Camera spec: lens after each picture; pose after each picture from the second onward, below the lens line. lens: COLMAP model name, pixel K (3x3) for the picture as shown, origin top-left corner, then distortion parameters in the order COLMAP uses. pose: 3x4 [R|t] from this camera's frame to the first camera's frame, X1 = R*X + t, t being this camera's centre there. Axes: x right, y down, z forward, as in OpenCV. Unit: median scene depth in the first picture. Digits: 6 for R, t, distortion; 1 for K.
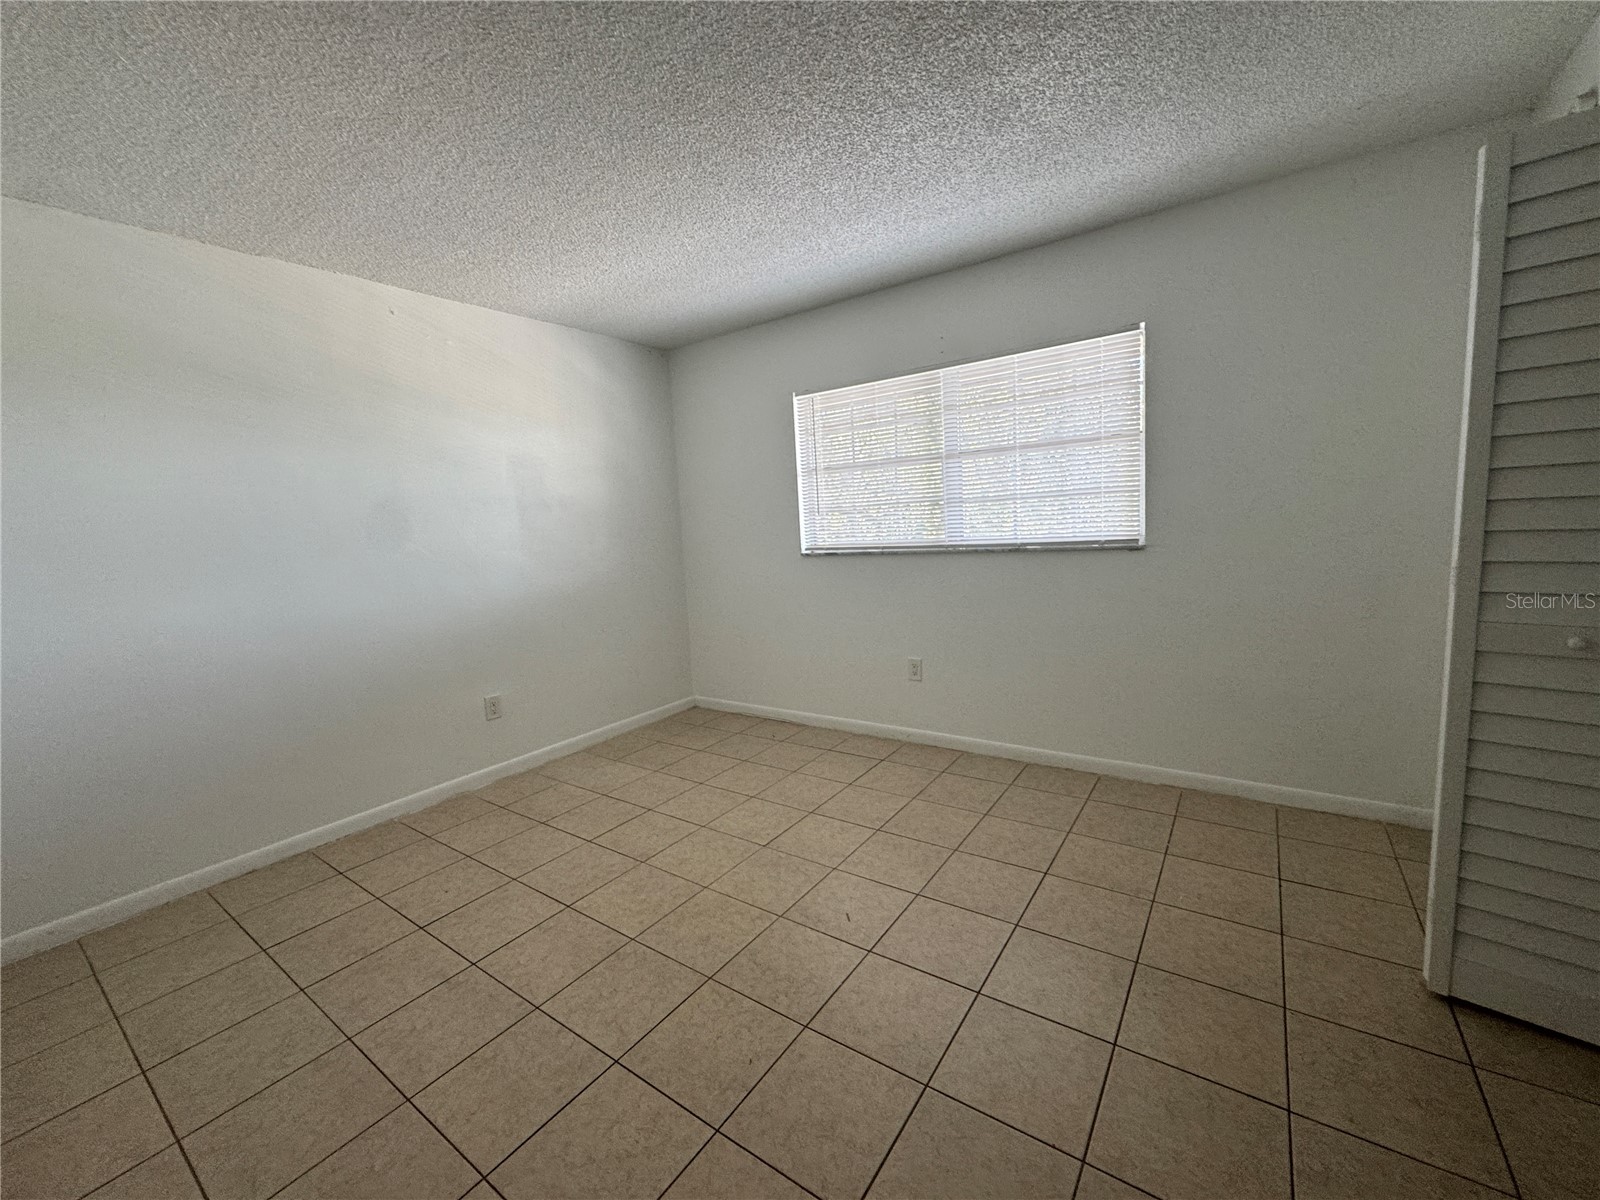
lens RADIAL K [[643.9, 0, 797.2], [0, 643.9, 601.2], [0, 0, 1]] dist [0.001738, 0.000046]
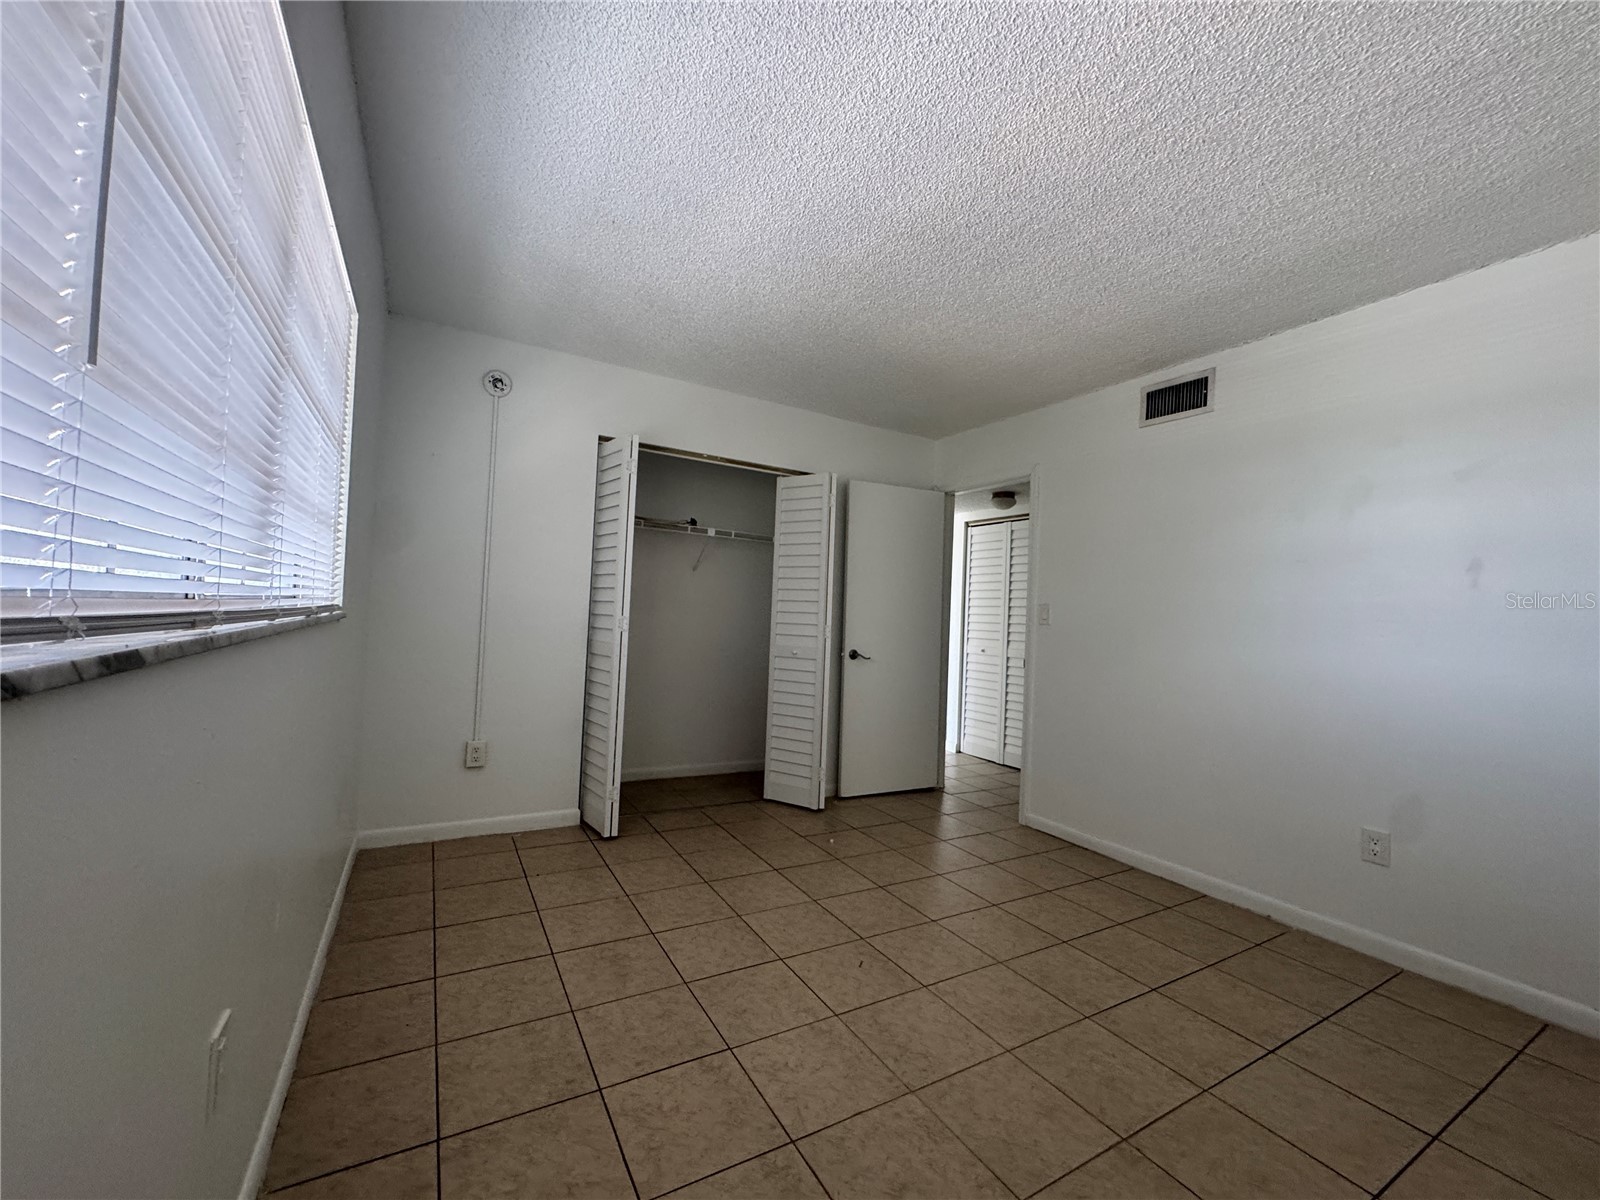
lens RADIAL K [[643.9, 0, 797.9], [0, 643.9, 598.9], [0, 0, 1]] dist [0.001738, 0.000046]
pose [[-0.909001, 0.028690, 0.415805, -0.257283], [0.059438, 0.996355, 0.061193, -0.150045], [-0.412533, 0.080339, -0.907393, 1.813992]]
